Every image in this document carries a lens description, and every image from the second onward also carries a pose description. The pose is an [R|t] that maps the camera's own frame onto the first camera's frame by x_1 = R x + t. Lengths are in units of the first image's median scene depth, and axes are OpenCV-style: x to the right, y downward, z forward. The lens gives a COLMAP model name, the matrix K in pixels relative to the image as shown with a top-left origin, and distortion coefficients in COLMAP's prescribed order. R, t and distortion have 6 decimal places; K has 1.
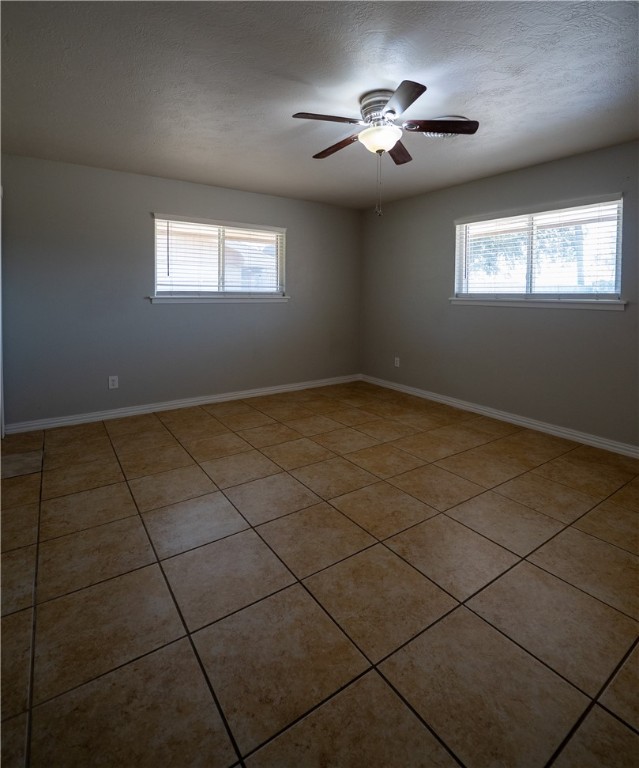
lens RADIAL K [[380.7, 0, 320.4], [0, 380.7, 395.5], [0, 0, 1]] dist [-0.004444, -0.000657]
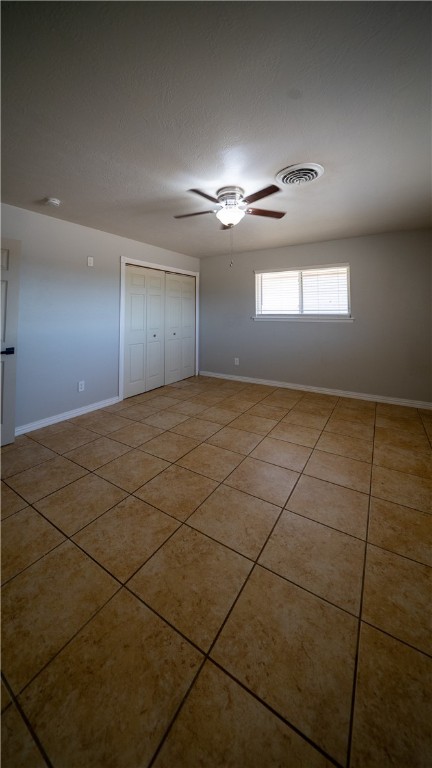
lens RADIAL K [[279.0, 0, 202.6], [0, 279.0, 383.3], [0, 0, 1]] dist [-0.019600, 0.000094]
pose [[0.328478, 0.220655, -0.918376, 1.110612], [-0.238079, 0.960275, 0.145568, -0.145467], [0.914013, 0.170830, 0.367962, 0.541320]]
